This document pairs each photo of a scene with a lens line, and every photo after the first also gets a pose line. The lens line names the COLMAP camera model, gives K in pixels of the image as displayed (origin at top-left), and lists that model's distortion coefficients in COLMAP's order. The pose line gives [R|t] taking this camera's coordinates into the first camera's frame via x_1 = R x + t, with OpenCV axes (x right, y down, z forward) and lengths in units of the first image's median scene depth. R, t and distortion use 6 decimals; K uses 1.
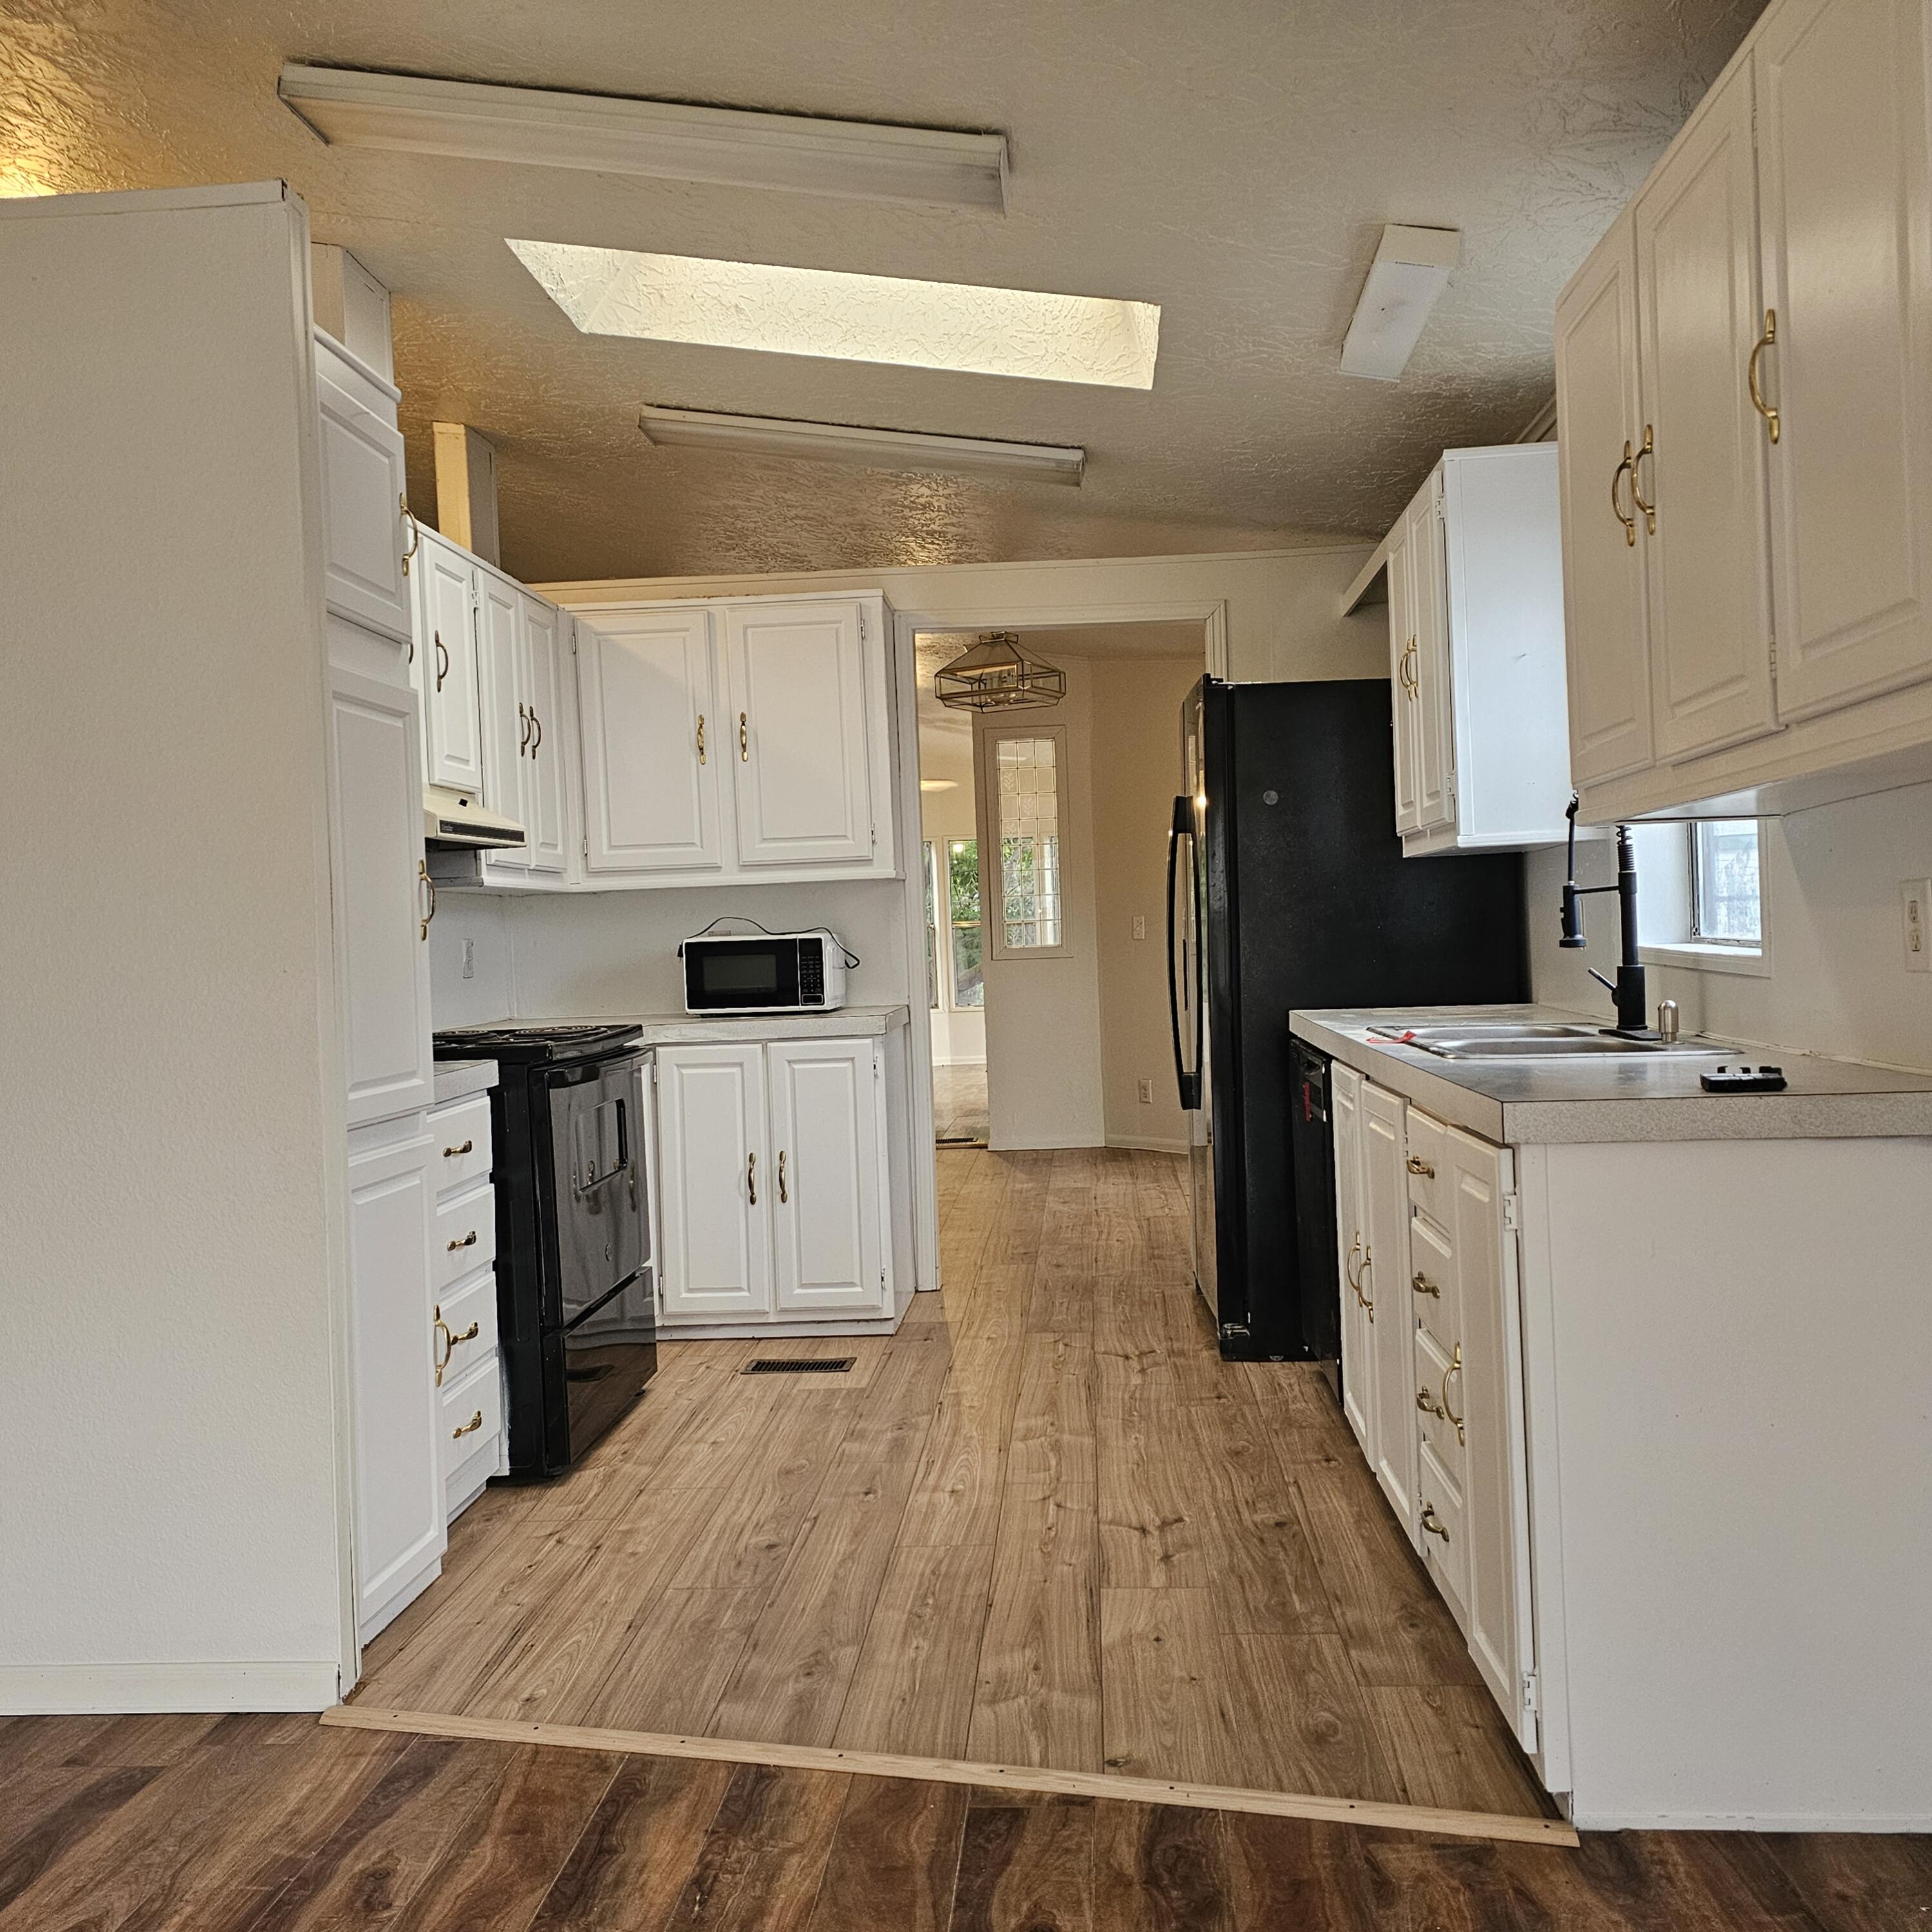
lens RADIAL K [[1718.8, 0, 967.5], [0, 1718.8, 943.9], [0, 0, 1]] dist [0.078571, -0.071154]
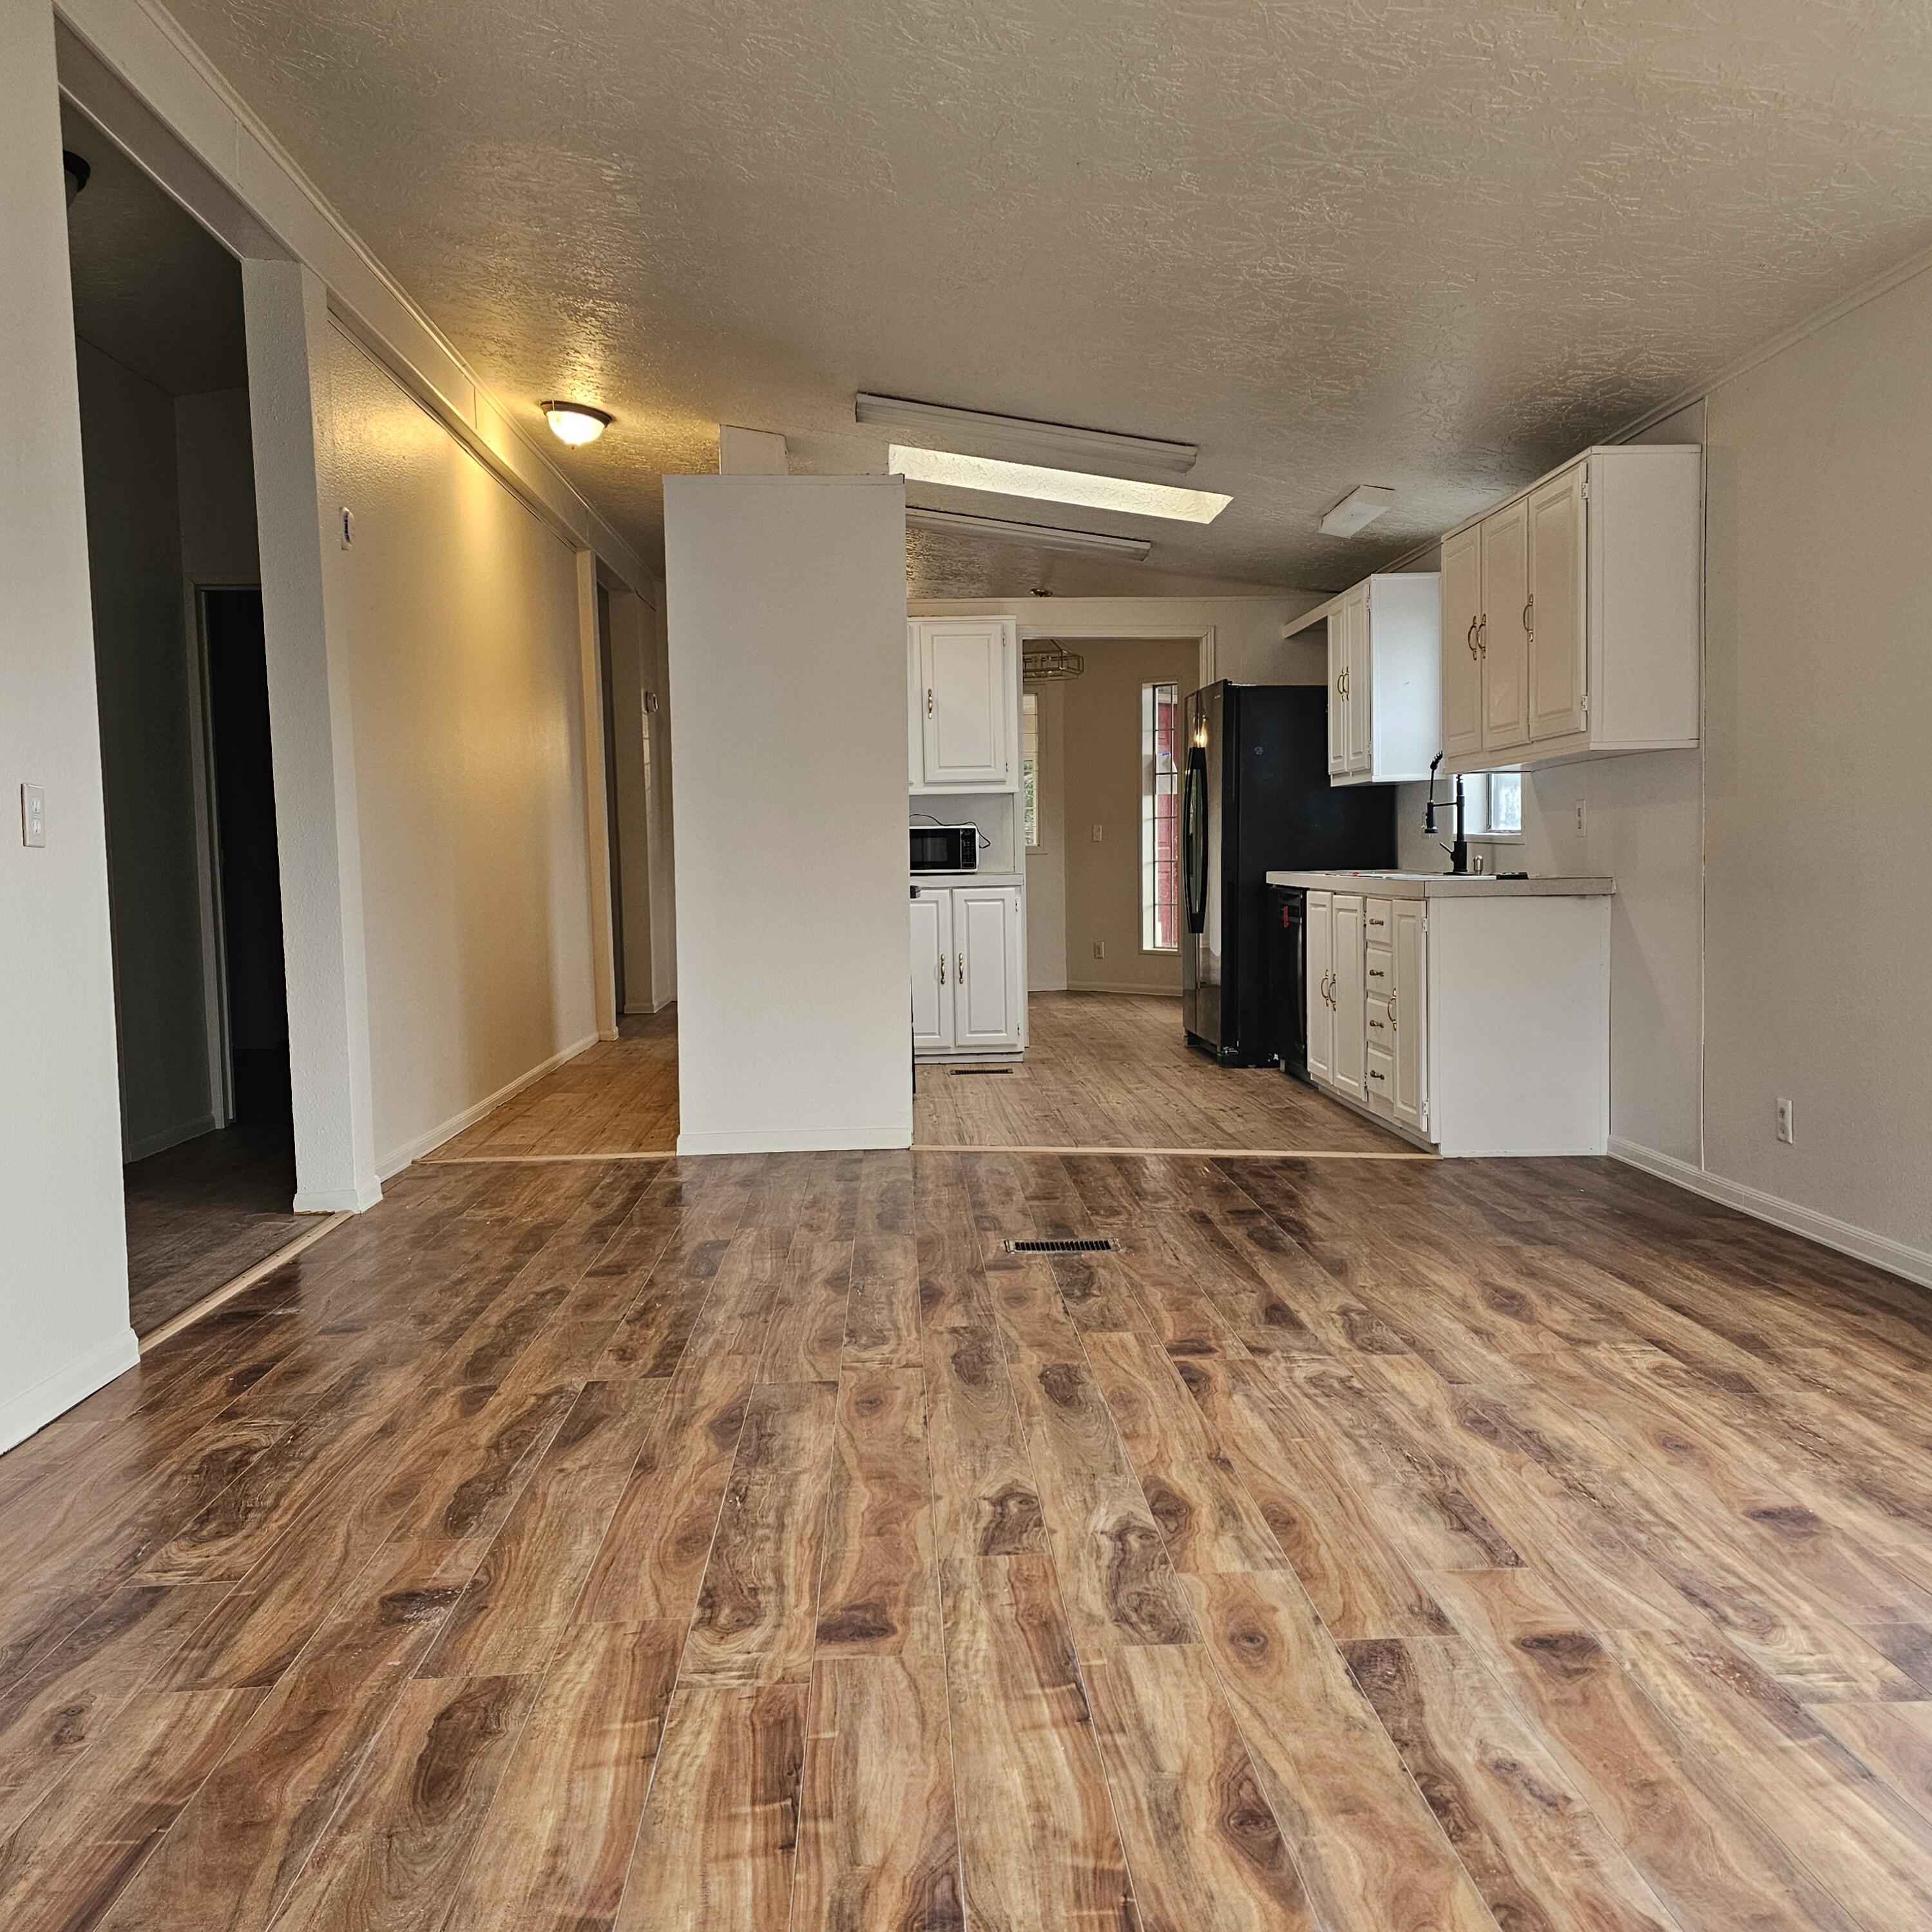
lens RADIAL K [[1718.8, 0, 967.5], [0, 1718.8, 943.9], [0, 0, 1]] dist [0.078571, -0.071154]
pose [[0.992474, 0.013210, 0.121740, -0.392758], [-0.018487, 0.998933, 0.042319, 0.050774], [-0.121051, -0.044251, 0.991659, -0.855030]]
